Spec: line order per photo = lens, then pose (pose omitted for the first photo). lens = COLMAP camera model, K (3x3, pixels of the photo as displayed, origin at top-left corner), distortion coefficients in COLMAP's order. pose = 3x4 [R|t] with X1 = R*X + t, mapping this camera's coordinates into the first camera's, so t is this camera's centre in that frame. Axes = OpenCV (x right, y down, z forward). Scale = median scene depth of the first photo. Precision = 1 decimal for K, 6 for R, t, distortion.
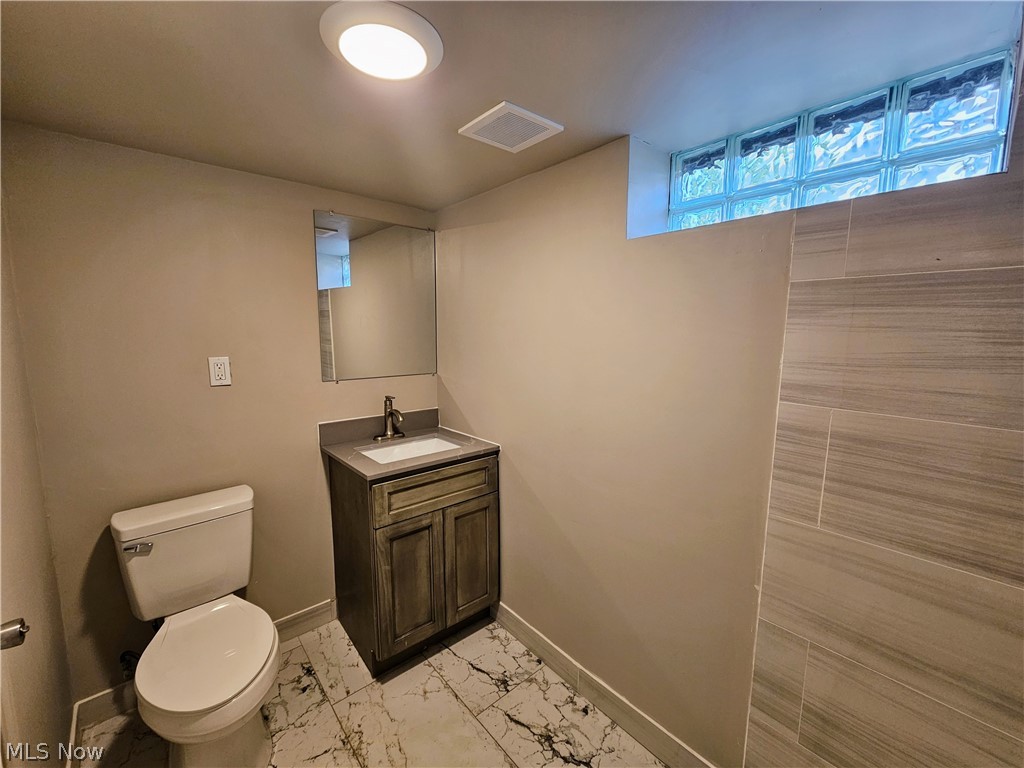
lens RADIAL K [[425.1, 0, 510.0], [0, 425.1, 384.8], [0, 0, 1]] dist [-0.000268, -0.000122]
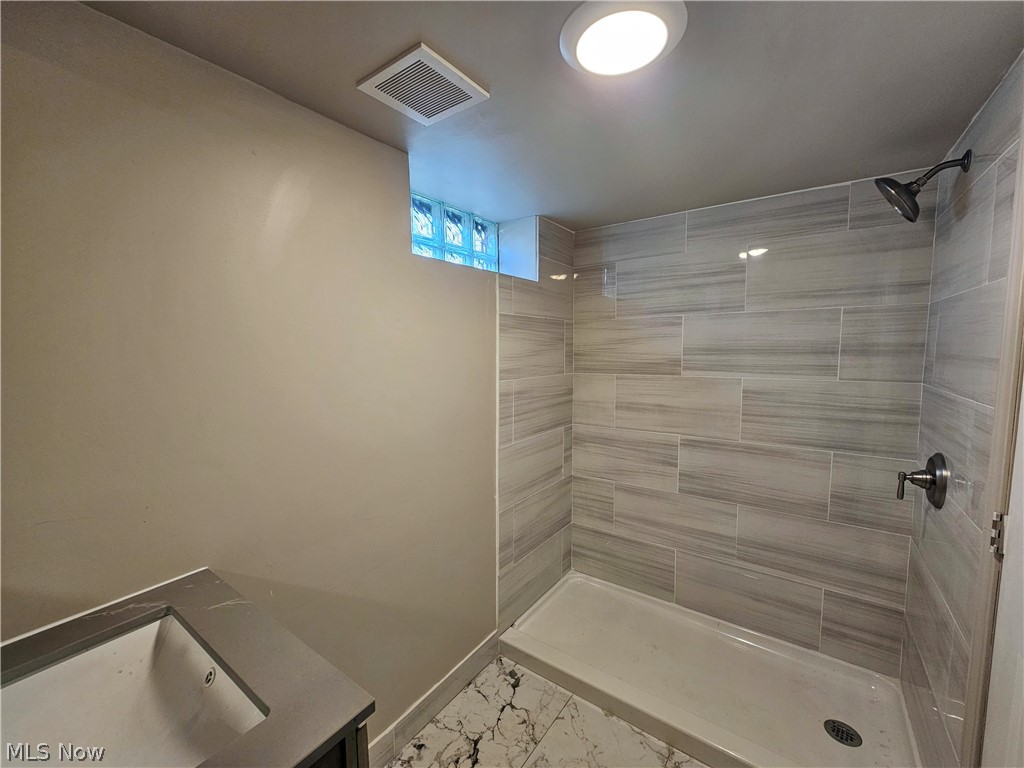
lens RADIAL K [[418.1, 0, 511.9], [0, 418.1, 384.1], [0, 0, 1]] dist [-0.001122, -0.000331]
pose [[-0.233331, -0.091266, 0.968105, -1.057881], [0.134781, 0.982940, 0.125149, -0.159118], [-0.963011, 0.159683, -0.217050, 1.354645]]
